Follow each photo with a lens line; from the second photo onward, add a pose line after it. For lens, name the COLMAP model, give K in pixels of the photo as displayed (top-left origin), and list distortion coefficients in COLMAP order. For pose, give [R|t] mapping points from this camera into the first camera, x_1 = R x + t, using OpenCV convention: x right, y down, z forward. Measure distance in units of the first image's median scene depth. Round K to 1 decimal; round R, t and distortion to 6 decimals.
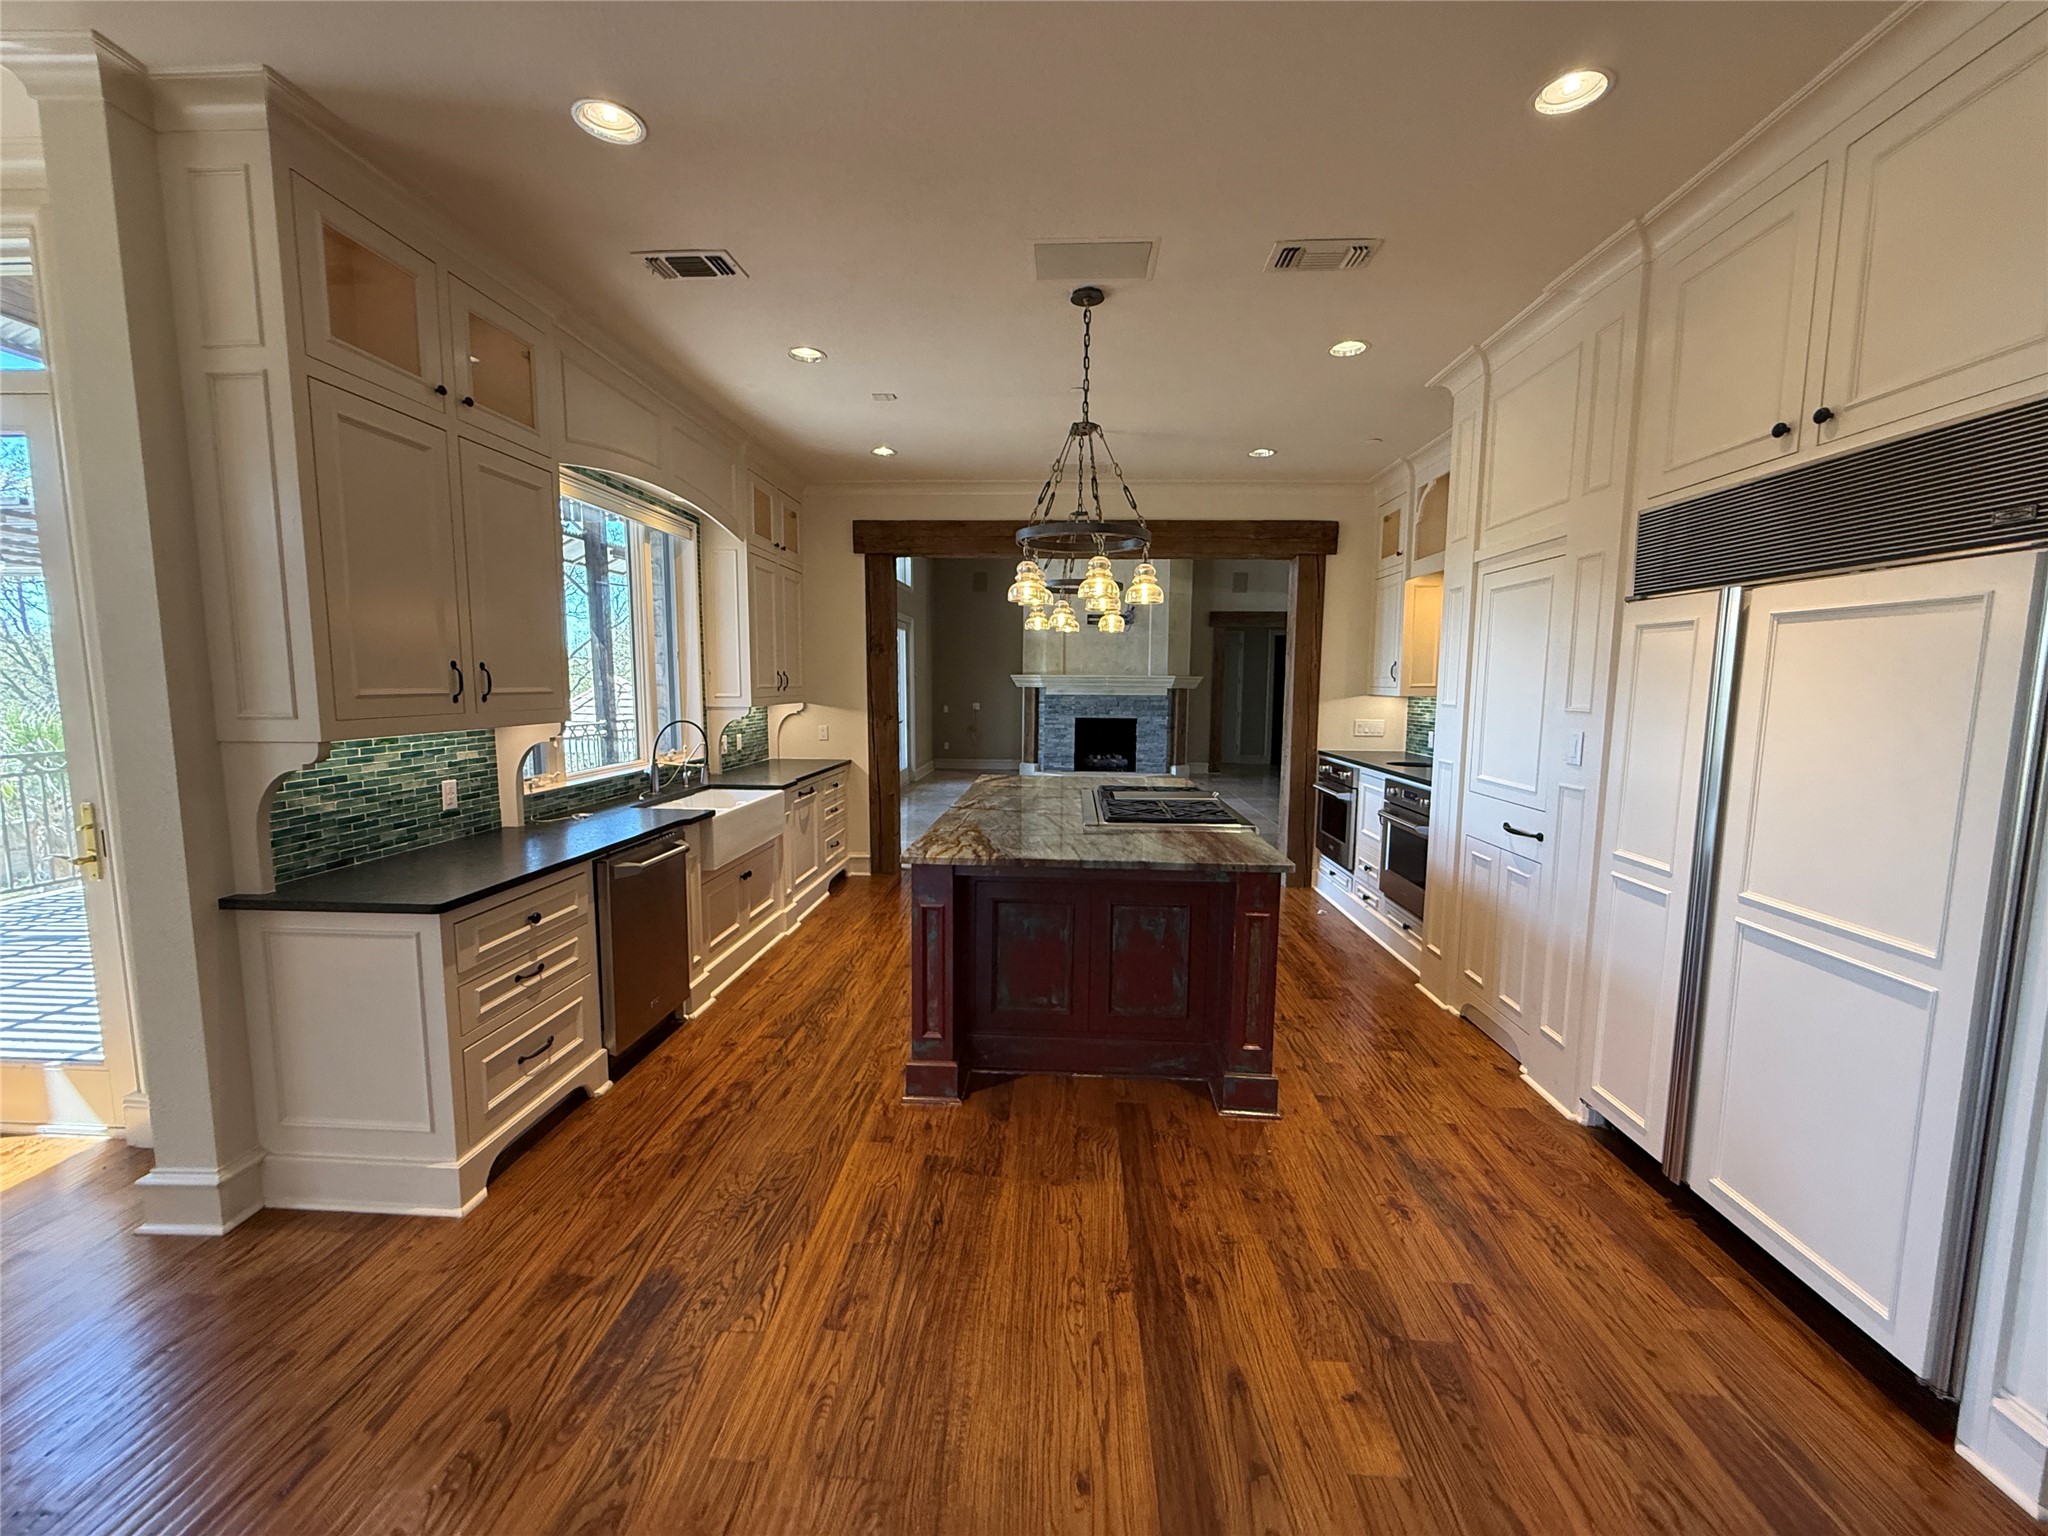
lens RADIAL K [[830.6, 0, 1019.8], [0, 830.6, 768.9], [0, 0, 1]] dist [-0.000079, 0.000040]
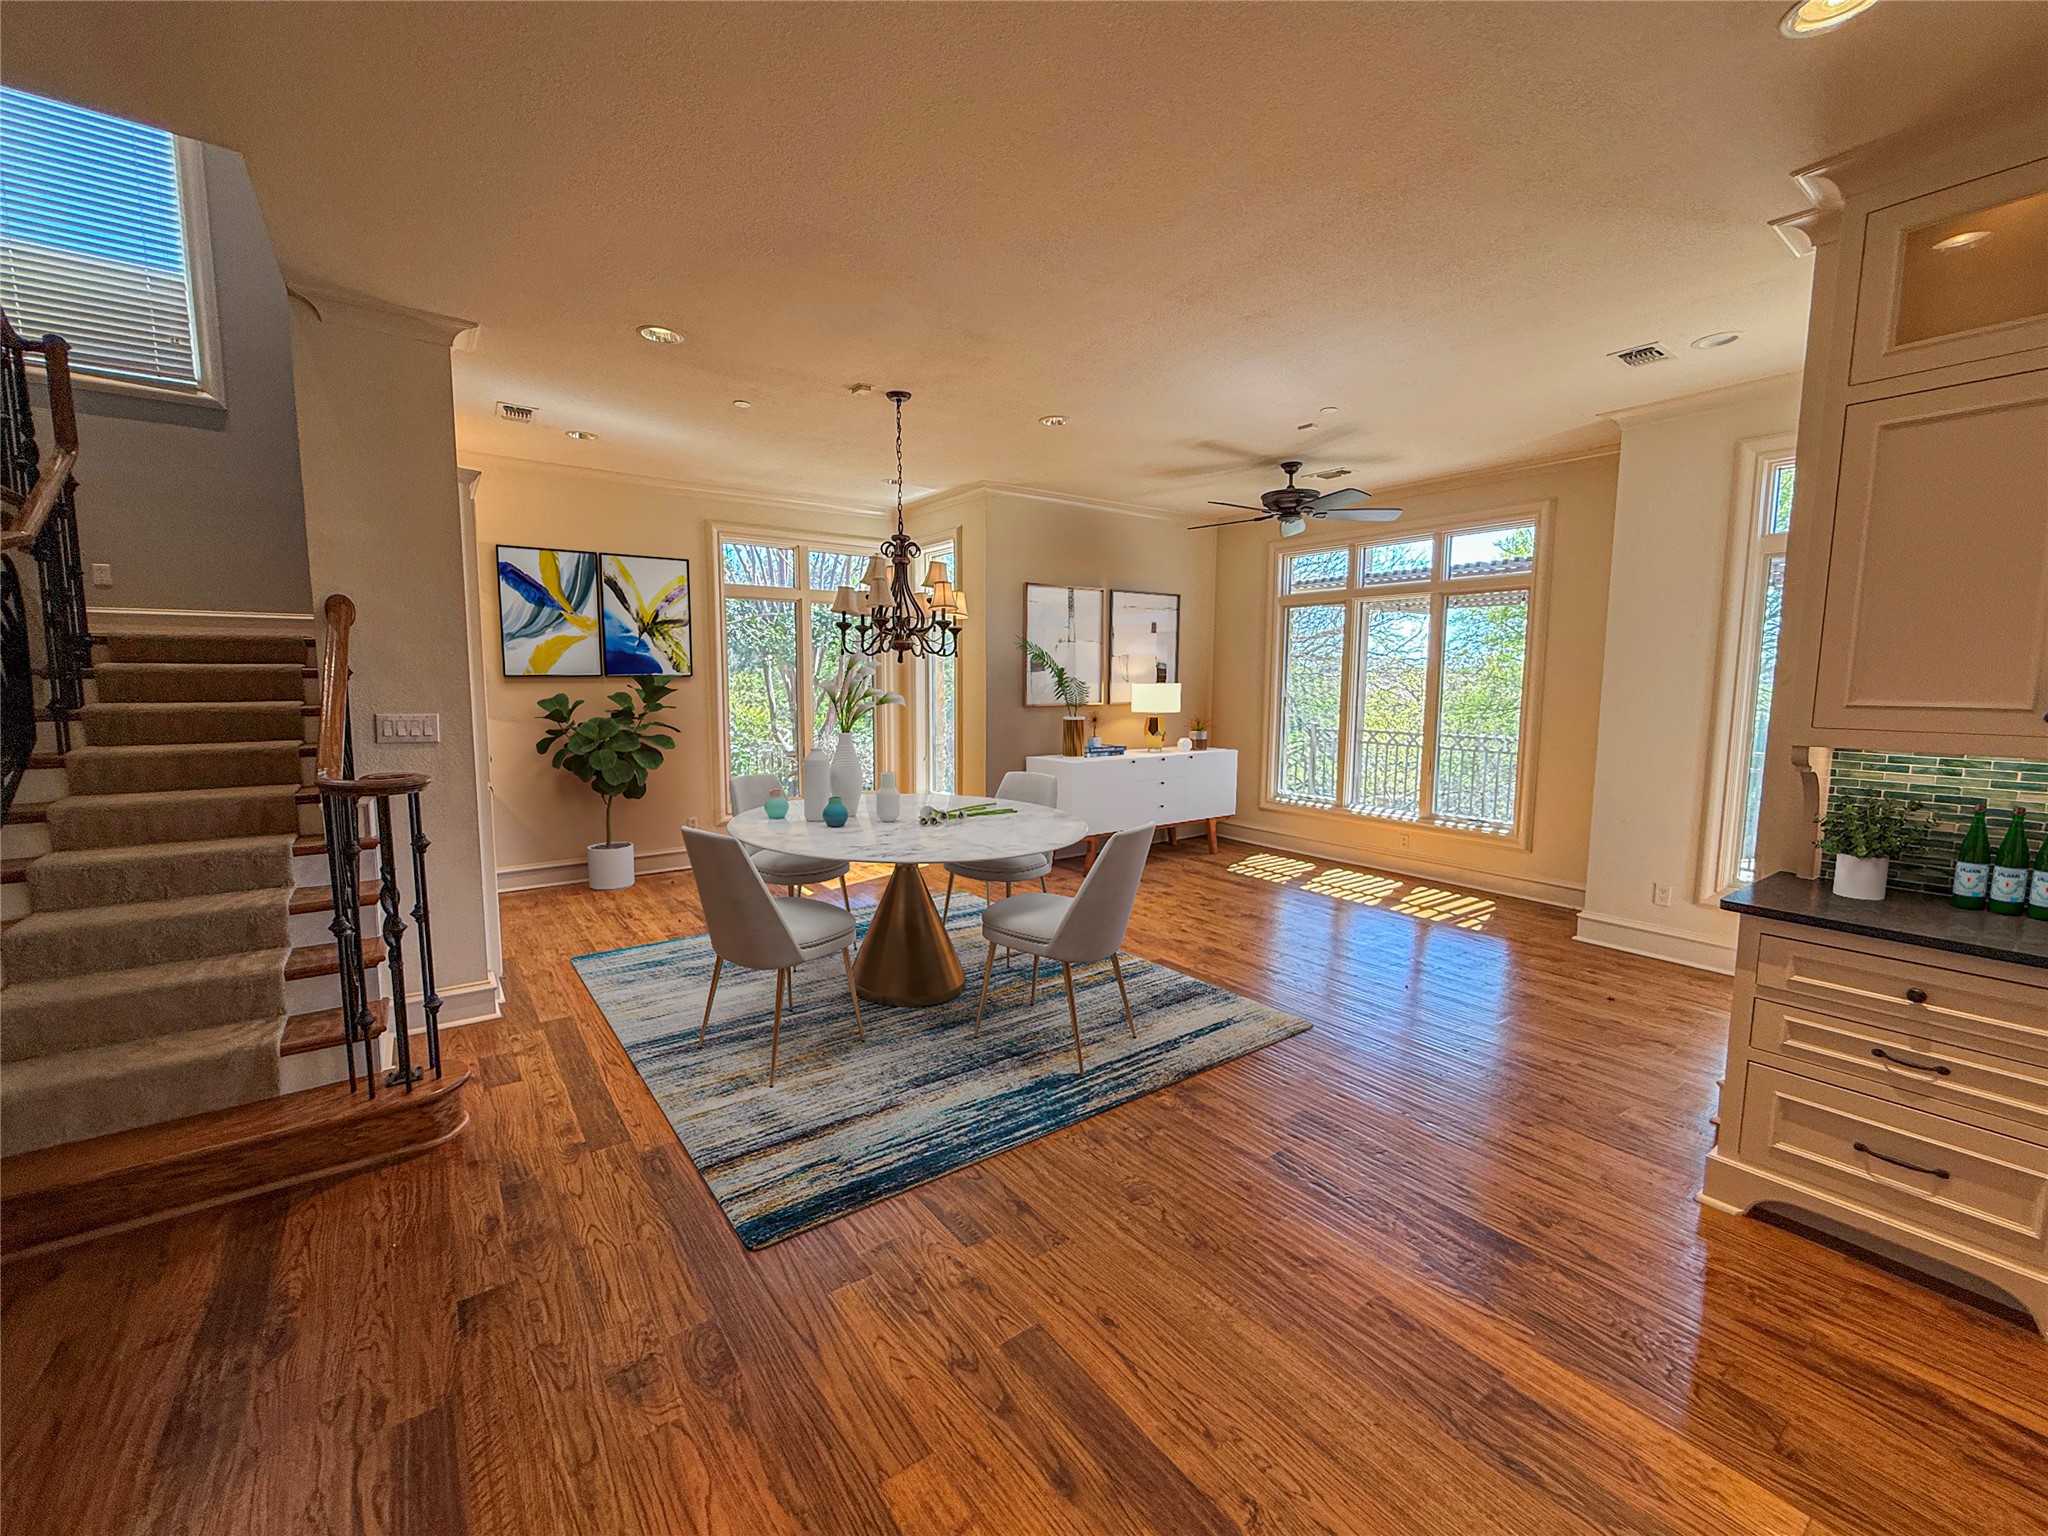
lens RADIAL K [[830.6, 0, 1021.5], [0, 830.6, 767.1], [0, 0, 1]] dist [-0.000079, 0.000040]
pose [[-0.771776, 0.060105, -0.633047, 0.681686], [-0.078573, 0.978880, 0.188733, -0.139526], [0.631021, 0.195400, -0.750754, 1.252257]]
